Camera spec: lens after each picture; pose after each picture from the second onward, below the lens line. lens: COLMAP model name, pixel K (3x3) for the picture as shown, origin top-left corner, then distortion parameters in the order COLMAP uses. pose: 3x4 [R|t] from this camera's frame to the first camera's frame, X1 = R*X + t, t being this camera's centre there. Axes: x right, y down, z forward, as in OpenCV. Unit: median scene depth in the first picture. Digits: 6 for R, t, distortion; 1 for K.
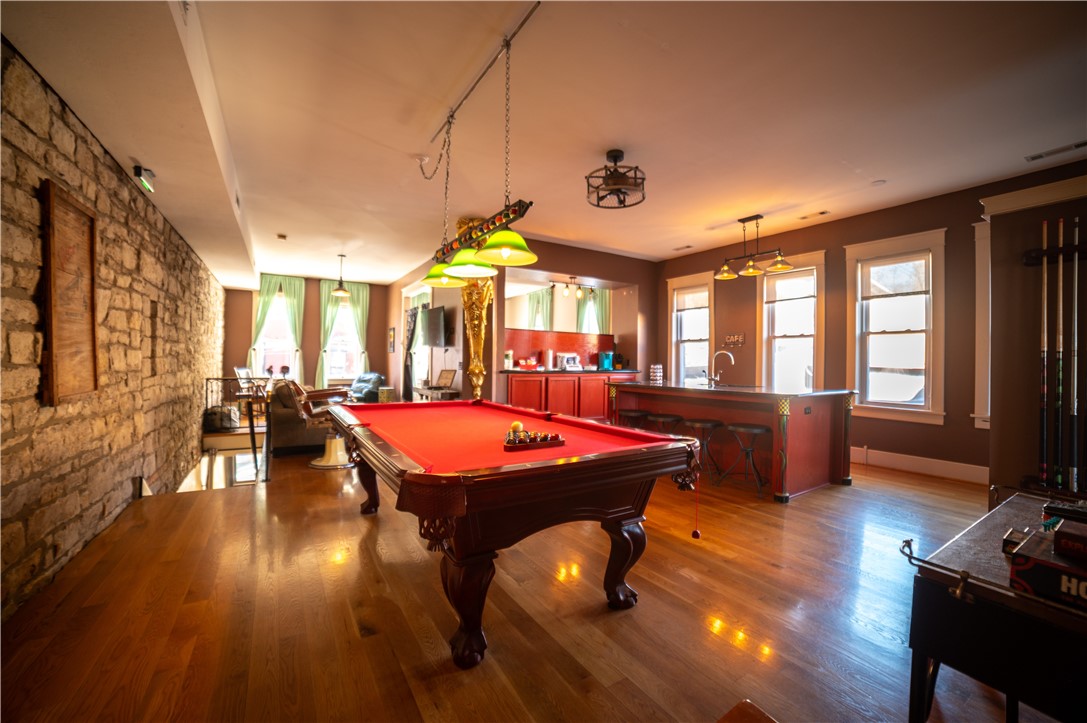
lens RADIAL K [[442.8, 0, 543.5], [0, 442.8, 361.5], [0, 0, 1]] dist [-0.110473, 0.037562]
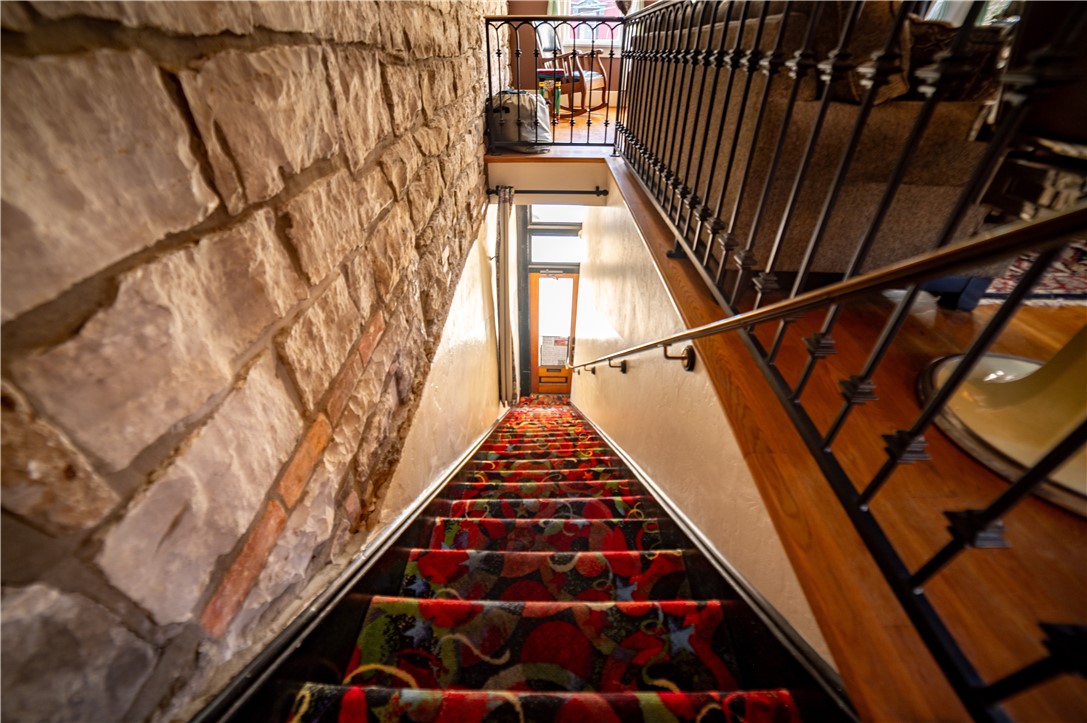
lens RADIAL K [[442.8, 0, 543.5], [0, 442.8, 361.5], [0, 0, 1]] dist [-0.110473, 0.037562]
pose [[0.844749, 0.312187, -0.434671, -0.509919], [0.004644, 0.807915, 0.589281, 0.079966], [0.535143, -0.499813, 0.681035, 0.624649]]
